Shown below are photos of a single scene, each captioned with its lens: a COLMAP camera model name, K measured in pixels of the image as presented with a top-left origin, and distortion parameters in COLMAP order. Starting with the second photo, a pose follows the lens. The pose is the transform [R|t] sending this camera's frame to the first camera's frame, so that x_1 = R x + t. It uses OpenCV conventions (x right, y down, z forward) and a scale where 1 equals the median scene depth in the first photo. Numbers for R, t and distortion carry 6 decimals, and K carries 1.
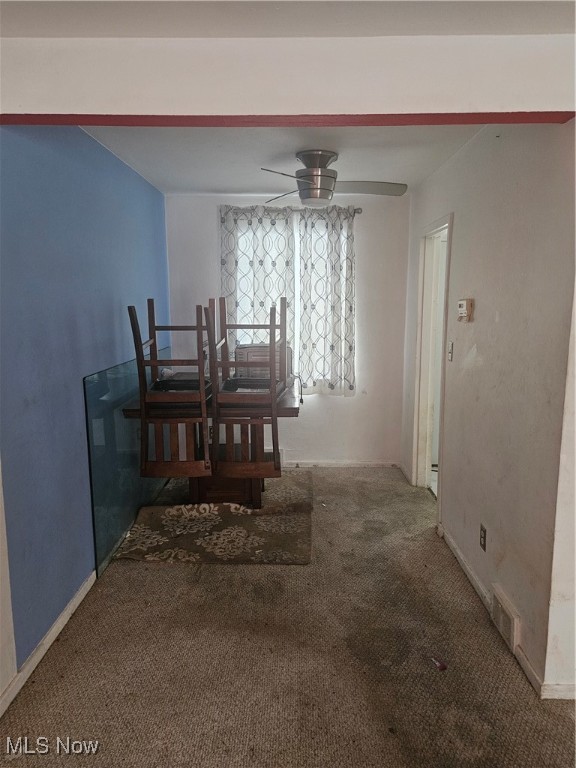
lens RADIAL K [[545.6, 0, 283.5], [0, 545.6, 386.3], [0, 0, 1]] dist [0.068527, -0.003629]
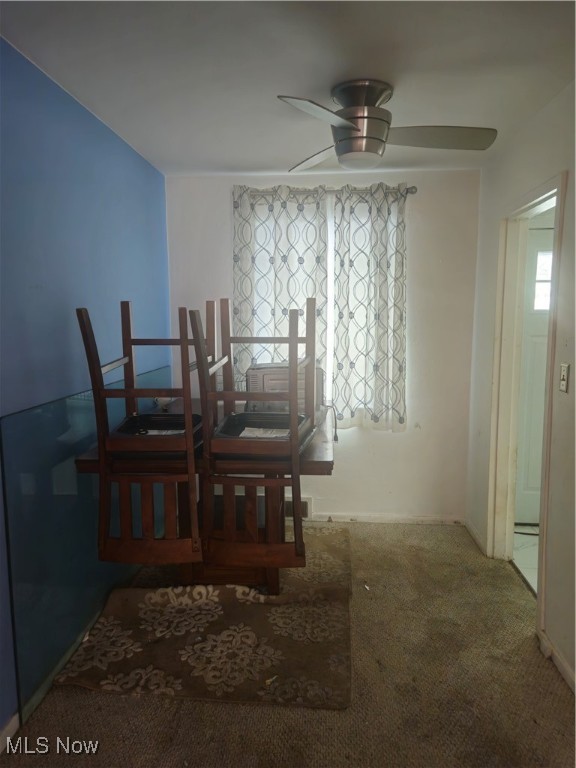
lens RADIAL K [[545.6, 0, 288.6], [0, 545.6, 379.7], [0, 0, 1]] dist [0.068527, -0.003629]
pose [[0.998699, 0.006575, -0.050567, 0.006602], [-0.008535, 0.999216, -0.038652, -0.030174], [0.050273, 0.039033, 0.997972, 0.290871]]
